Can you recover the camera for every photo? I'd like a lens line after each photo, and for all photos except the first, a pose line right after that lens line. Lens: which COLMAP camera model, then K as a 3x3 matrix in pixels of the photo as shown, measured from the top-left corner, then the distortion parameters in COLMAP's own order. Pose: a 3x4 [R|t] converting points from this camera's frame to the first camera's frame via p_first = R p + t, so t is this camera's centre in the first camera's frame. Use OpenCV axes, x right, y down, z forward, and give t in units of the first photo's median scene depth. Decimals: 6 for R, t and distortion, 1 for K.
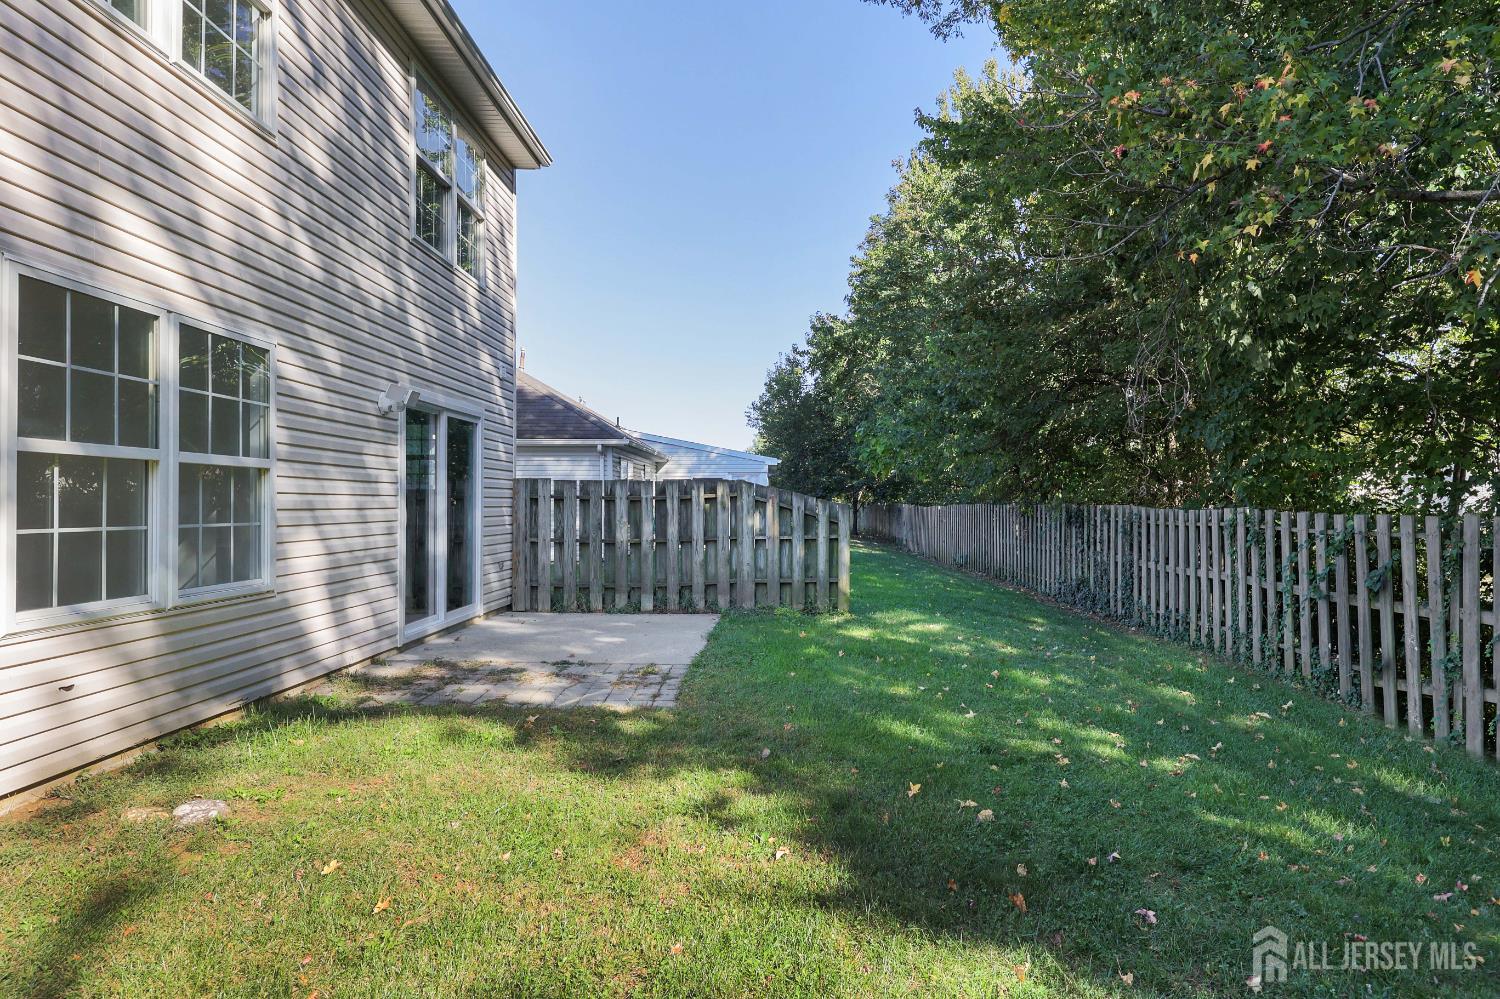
lens RADIAL K [[801.0, 0, 740.8], [0, 801.0, 495.9], [0, 0, 1]] dist [0.005613, -0.006711]
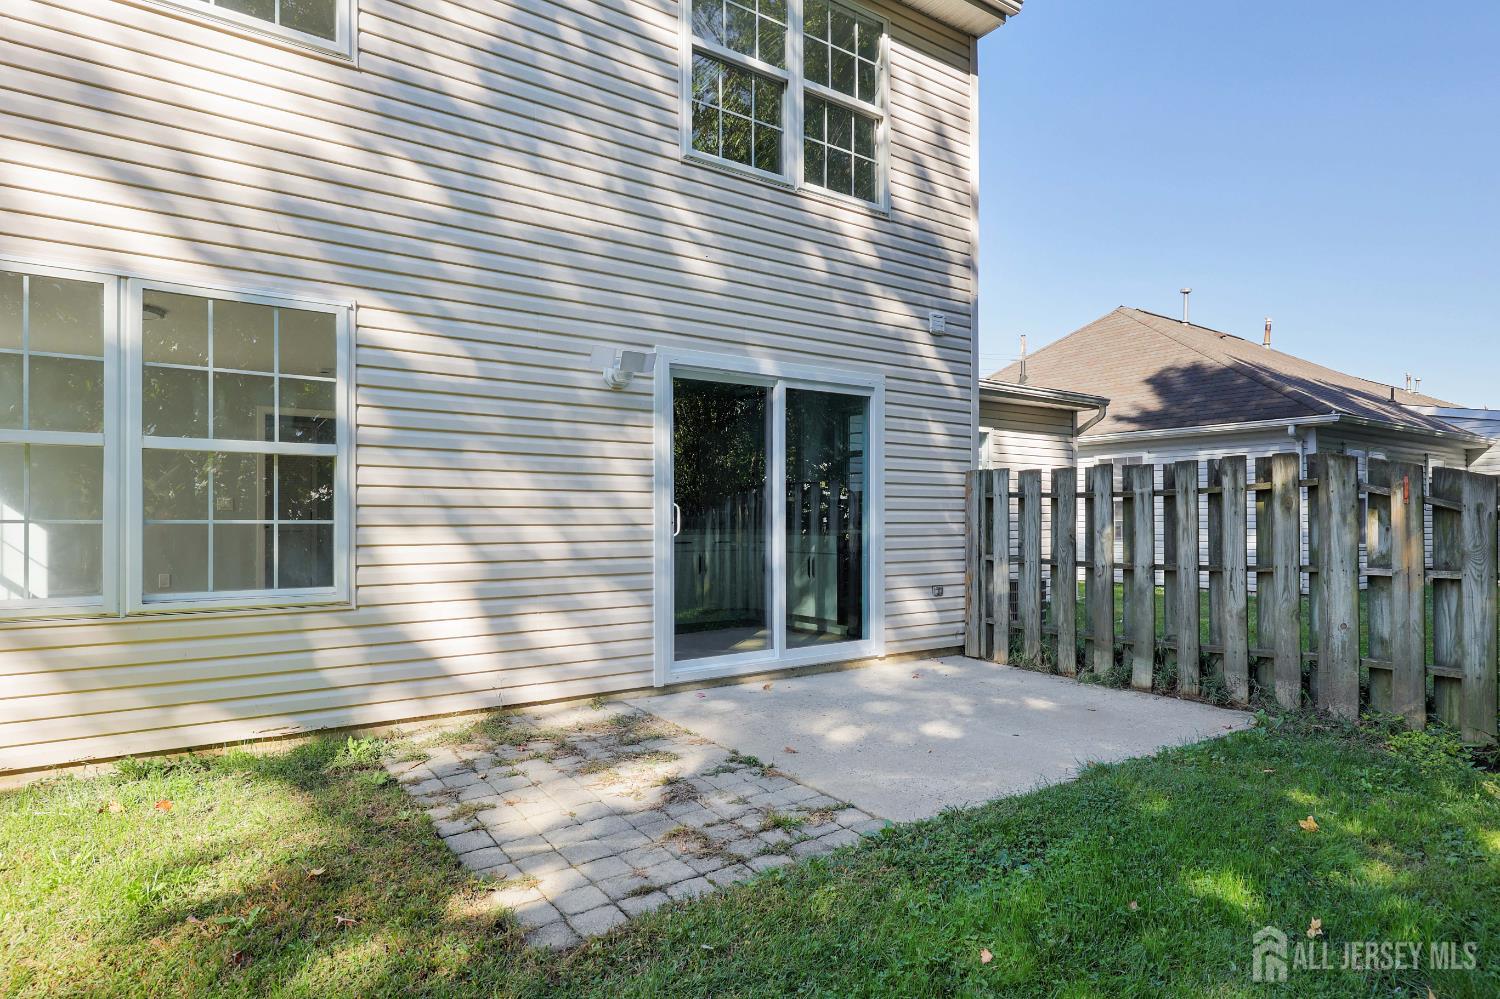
lens RADIAL K [[801.0, 0, 754.9], [0, 801.0, 513.6], [0, 0, 1]] dist [0.005613, -0.006711]
pose [[0.613582, -0.003951, -0.789621, 0.173399], [0.008076, 0.999967, 0.001272, 0.014570], [0.789590, -0.007157, 0.613594, 0.428302]]
